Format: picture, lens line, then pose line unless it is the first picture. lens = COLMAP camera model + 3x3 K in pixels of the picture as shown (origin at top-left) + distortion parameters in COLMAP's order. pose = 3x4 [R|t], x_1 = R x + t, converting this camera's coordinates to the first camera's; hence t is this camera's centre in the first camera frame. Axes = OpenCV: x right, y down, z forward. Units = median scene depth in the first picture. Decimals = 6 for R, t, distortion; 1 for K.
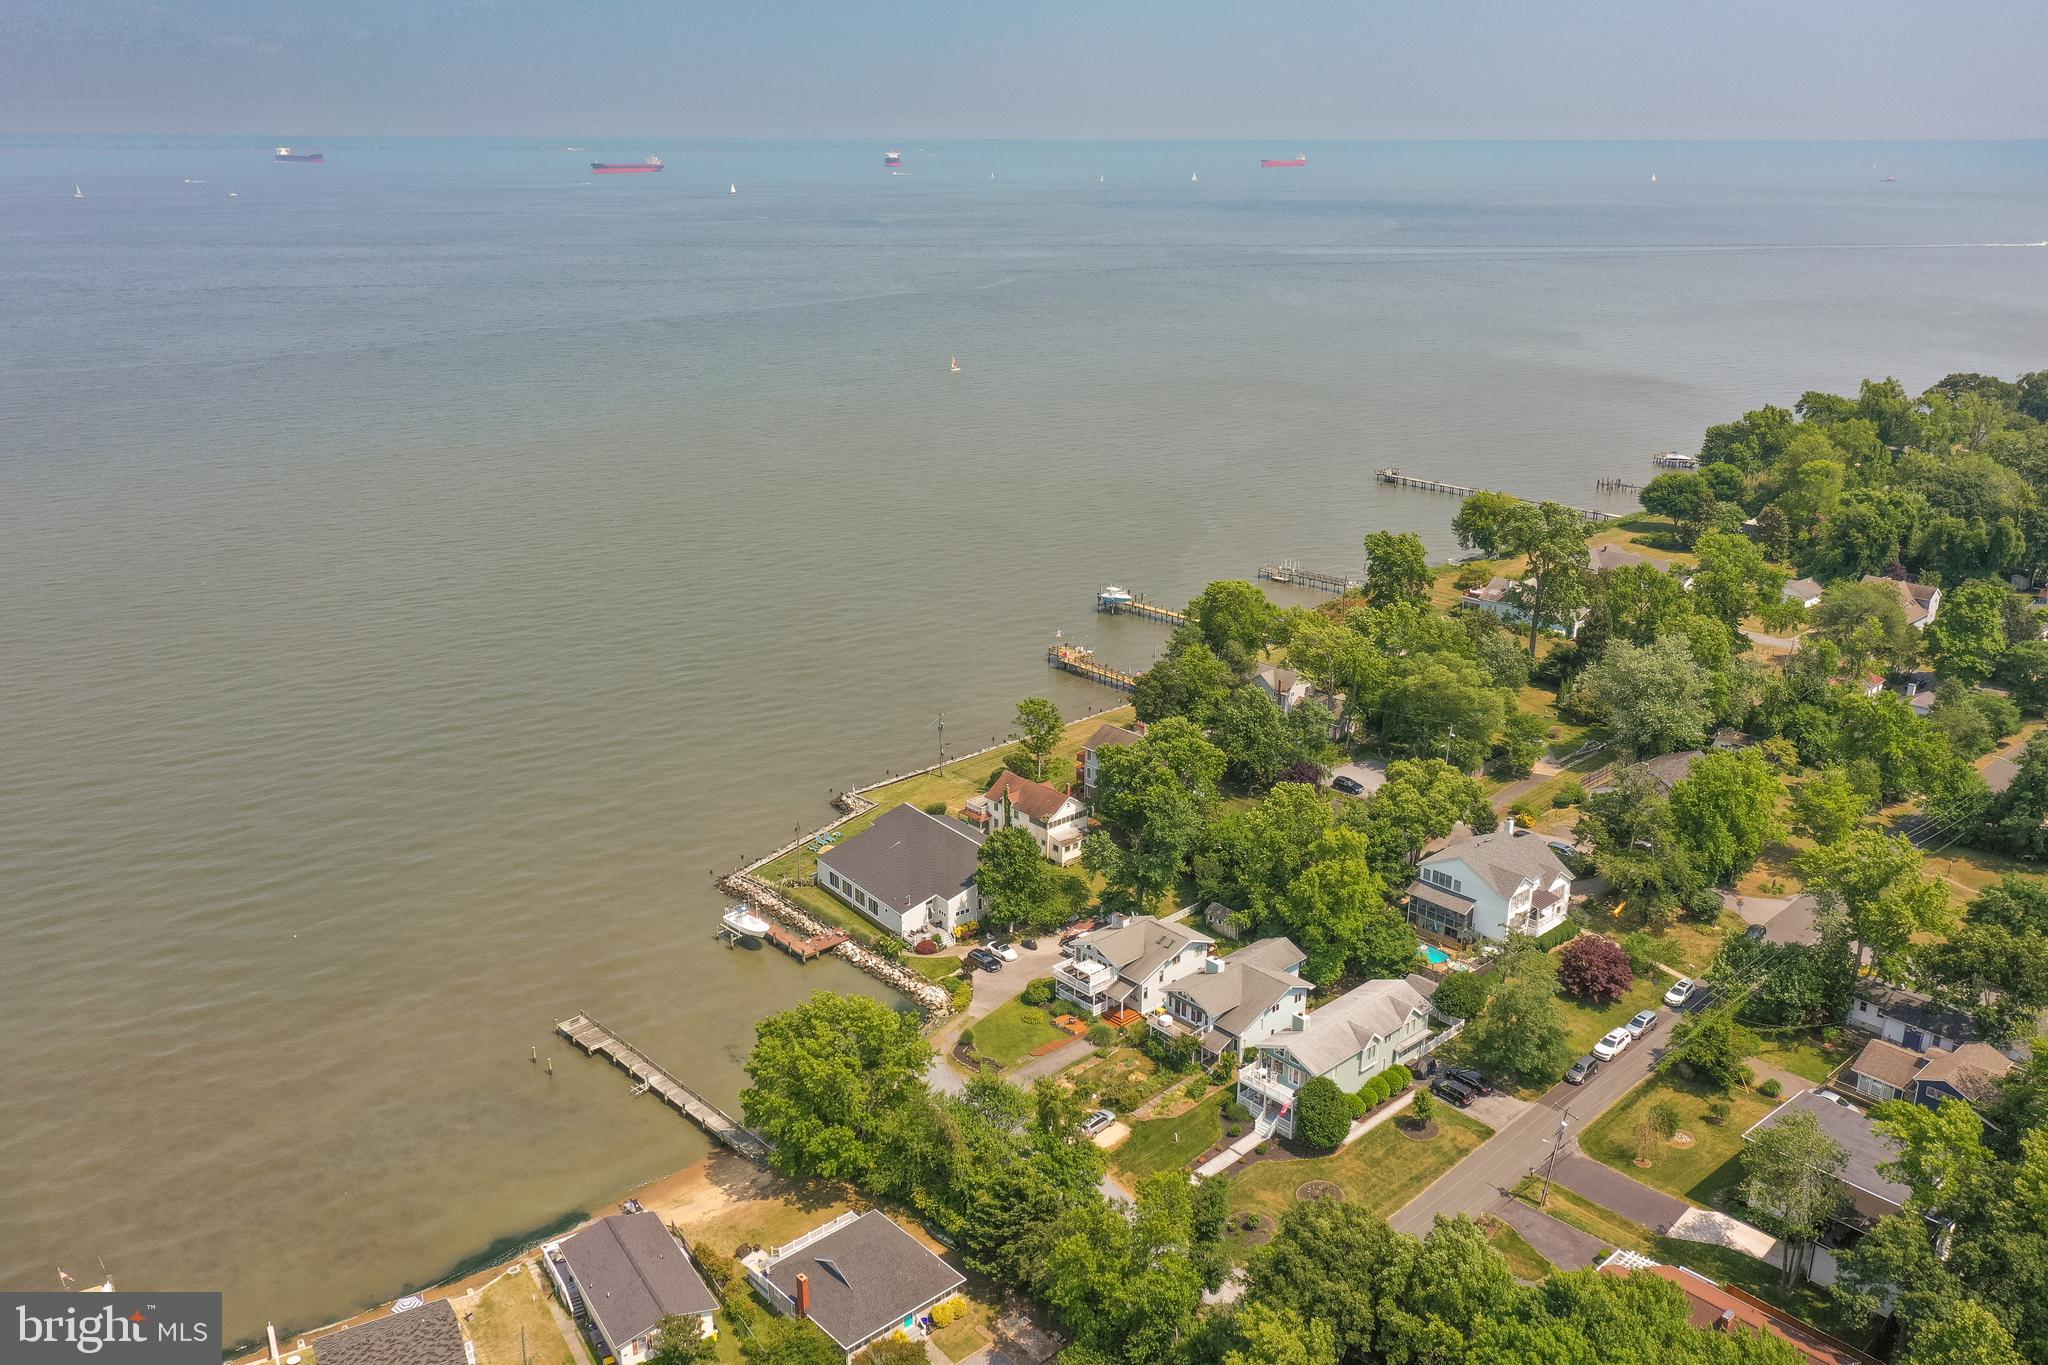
lens RADIAL K [[1613.9, 0, 1024.0], [0, 1613.9, 682.5], [0, 0, 1]] dist [0.006785, -0.002374]
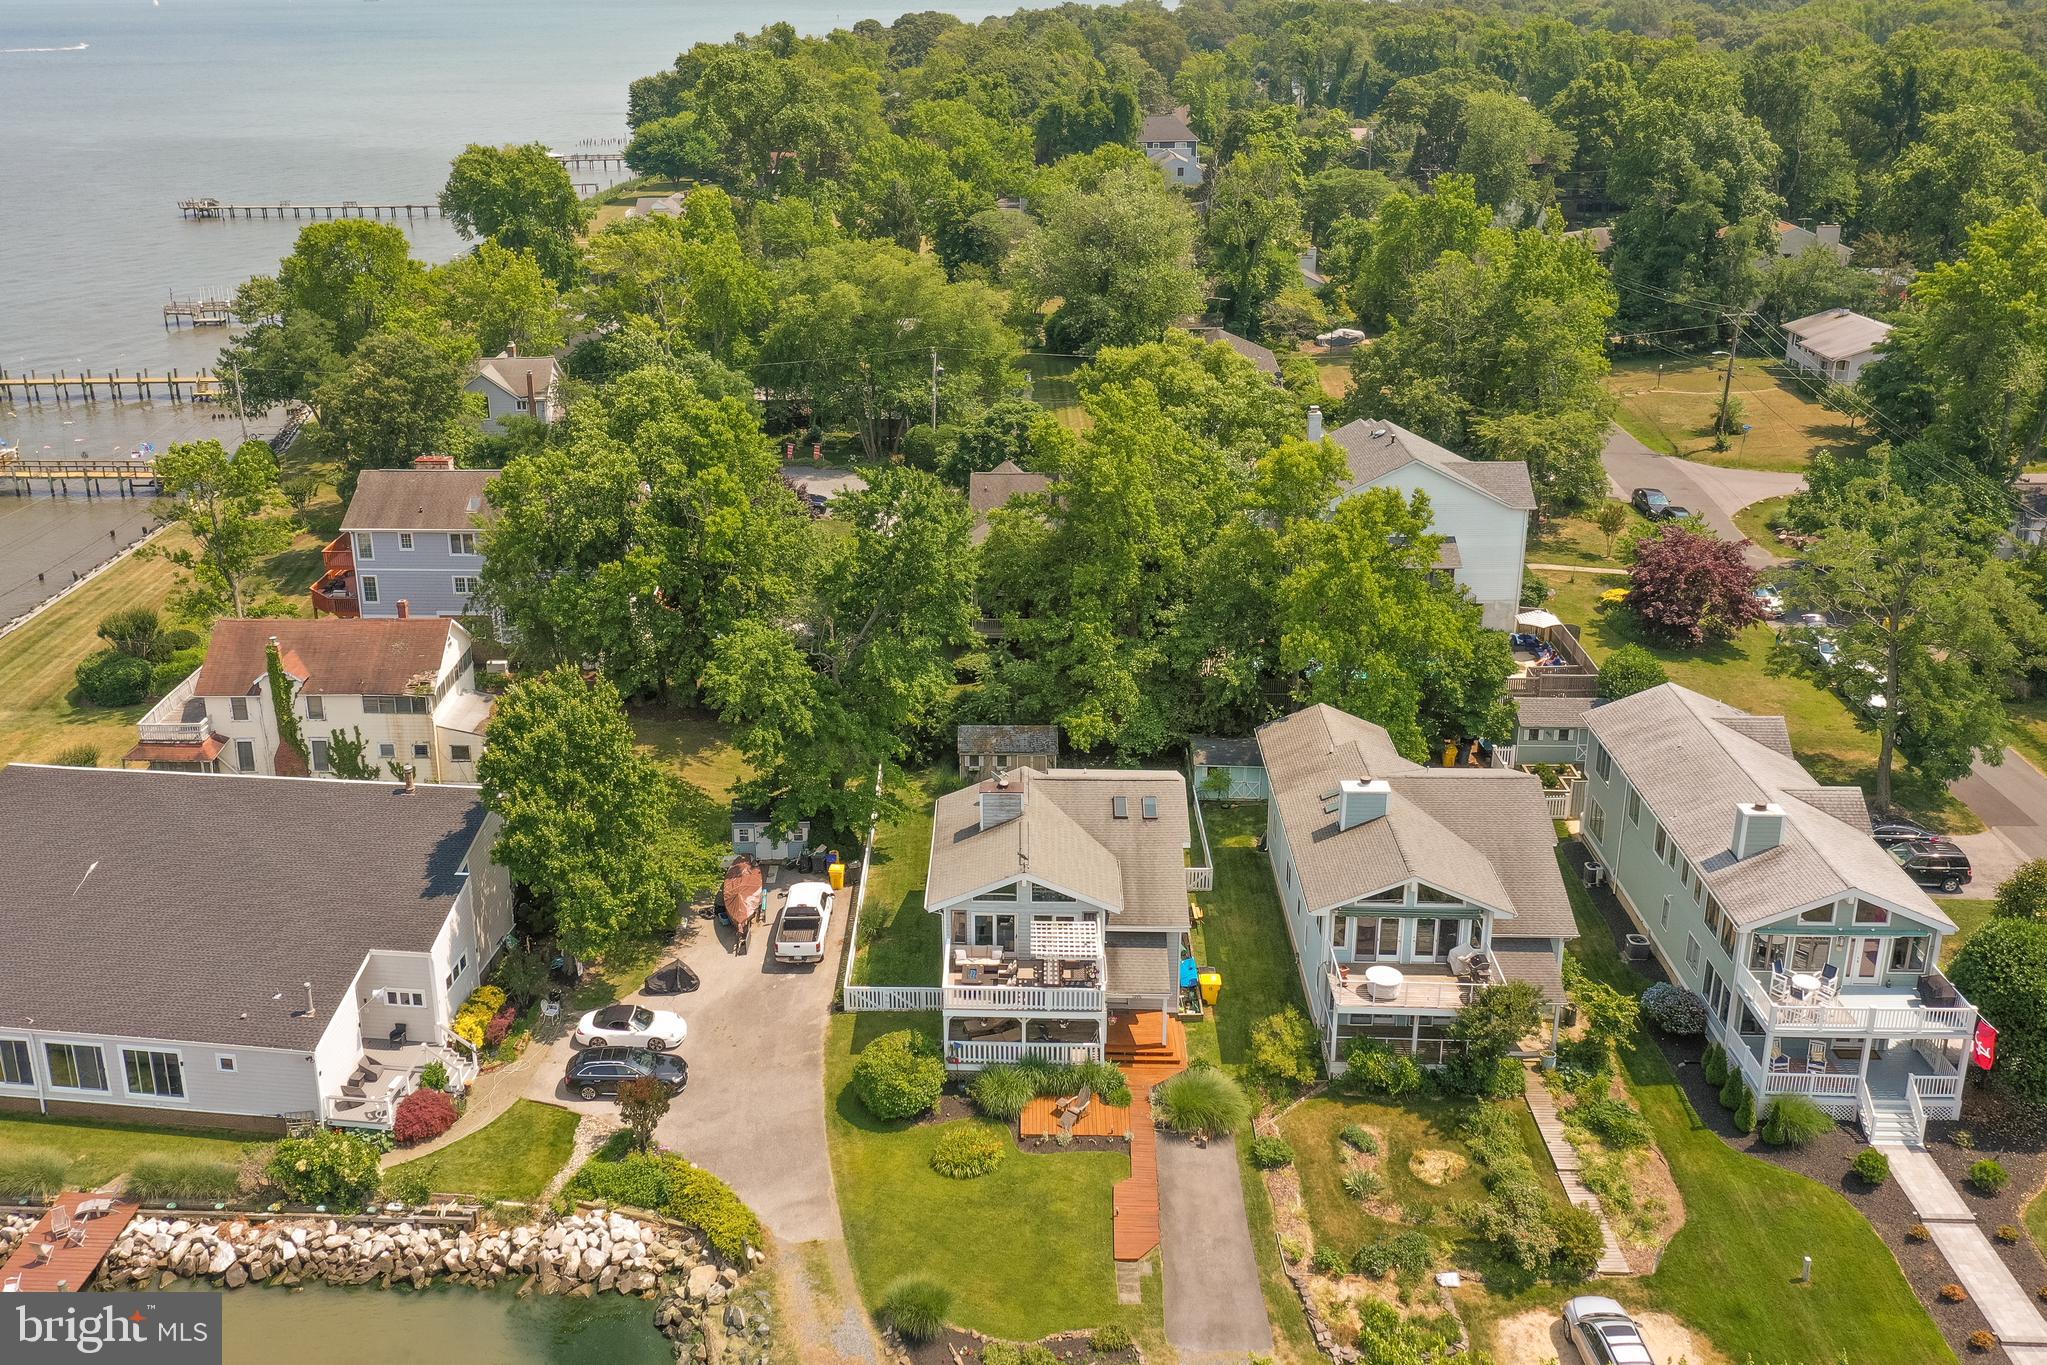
lens RADIAL K [[1794.5, 0, 907.8], [0, 1794.5, 532.0], [0, 0, 1]] dist [0.003191, 0.002081]
pose [[0.718239, -0.222278, 0.659337, -0.199590], [0.240984, 0.968419, 0.063964, 0.055066], [-0.652732, 0.112948, 0.749122, 0.670400]]
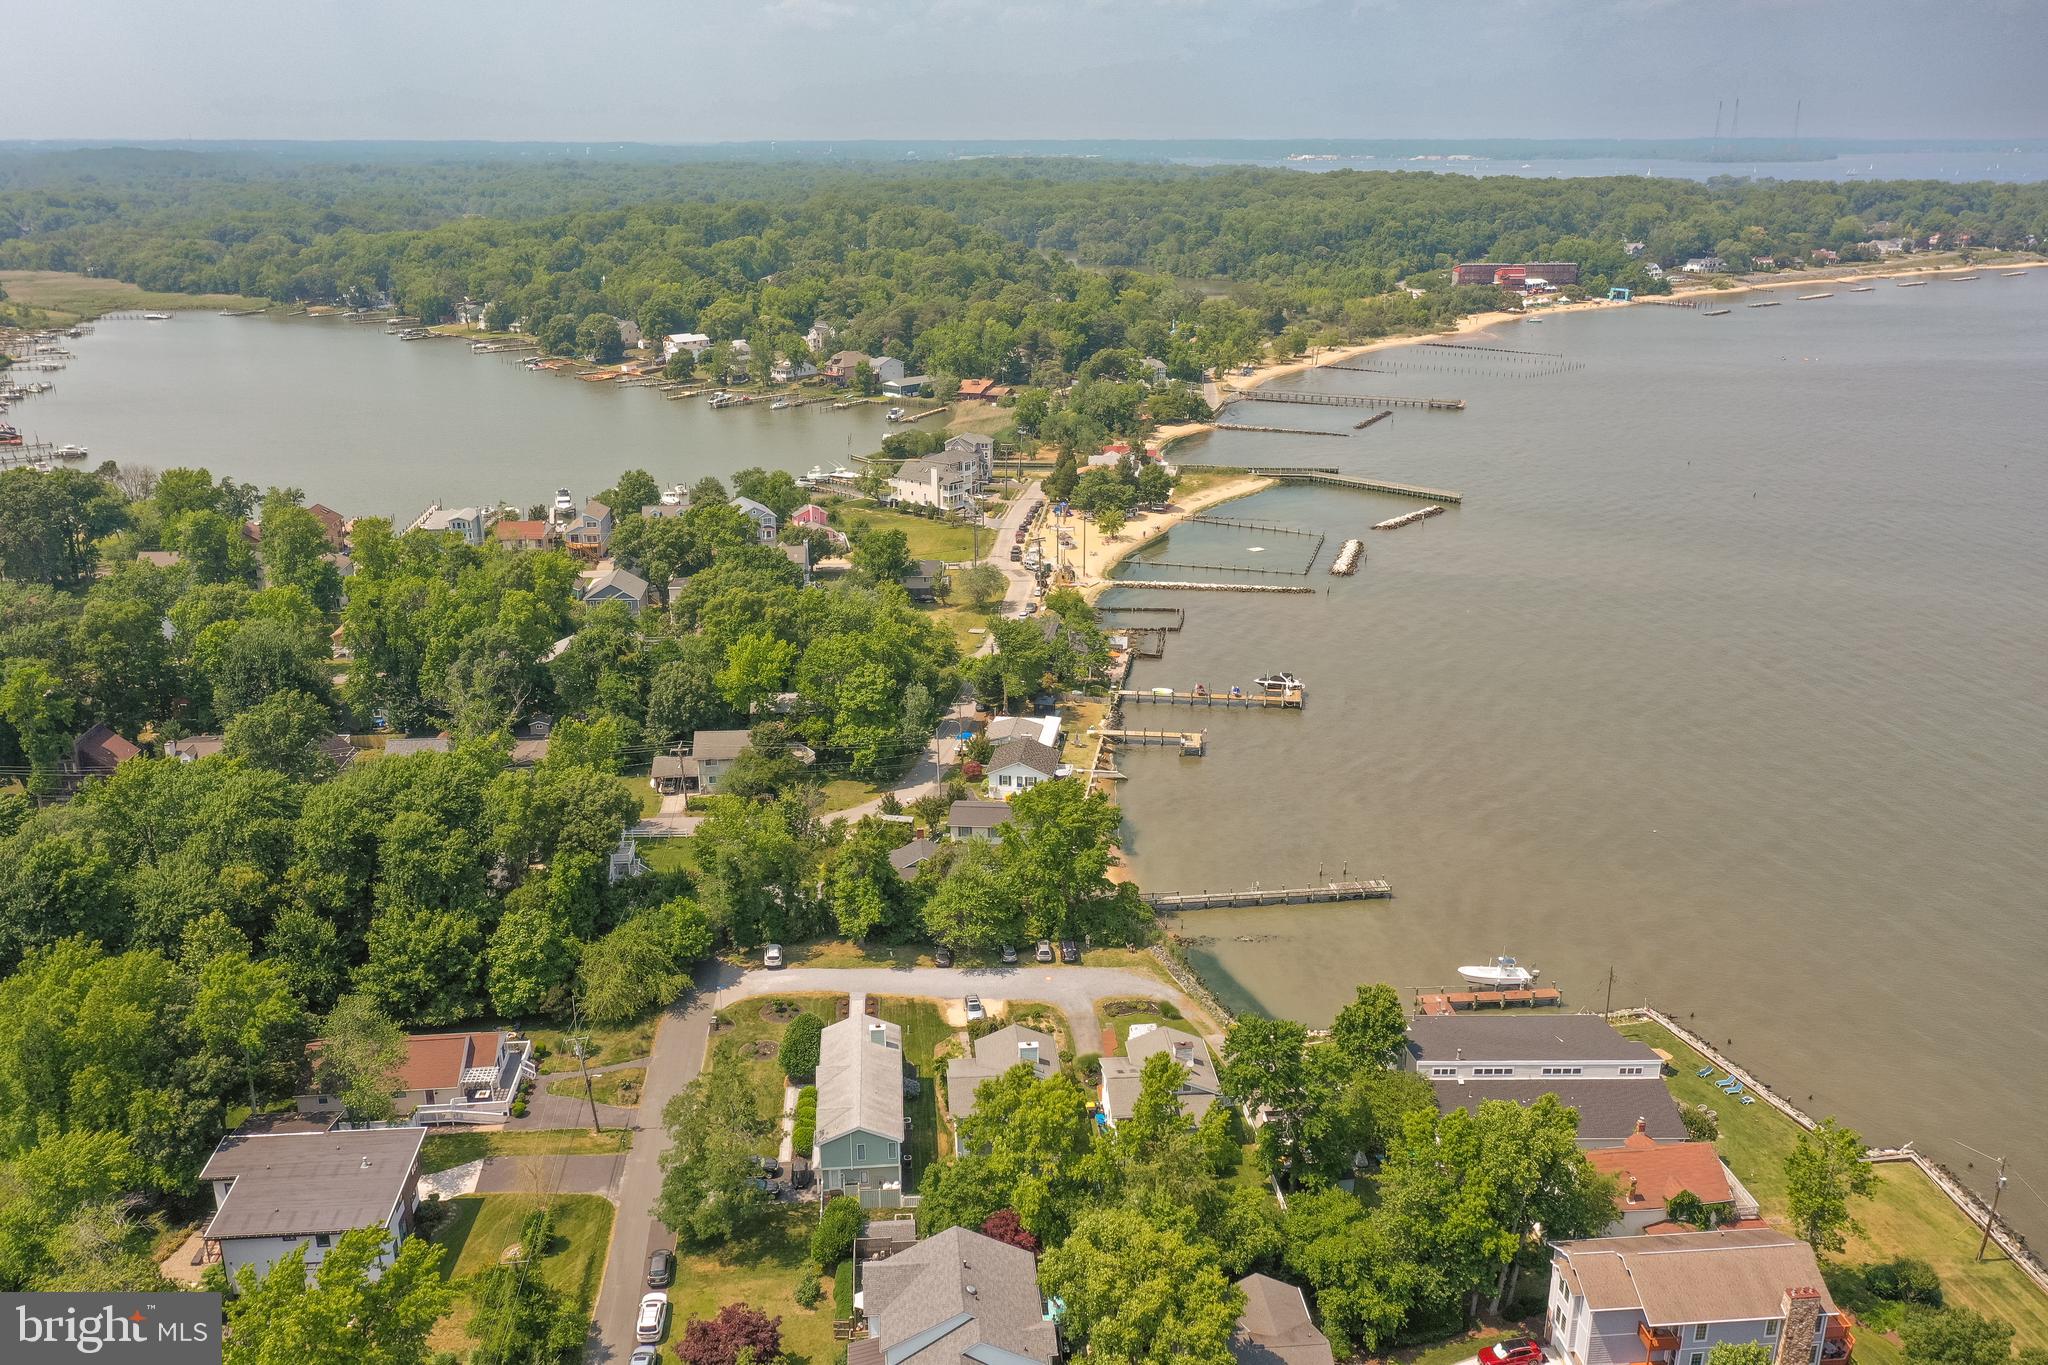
lens RADIAL K [[1613.9, 0, 1024.0], [0, 1613.9, 682.5], [0, 0, 1]] dist [0.006785, -0.002374]
pose [[-0.600442, 0.249172, -0.759857, 0.665695], [-0.251920, 0.842892, 0.475469, -0.373832], [0.758951, 0.476914, -0.443336, 1.161818]]
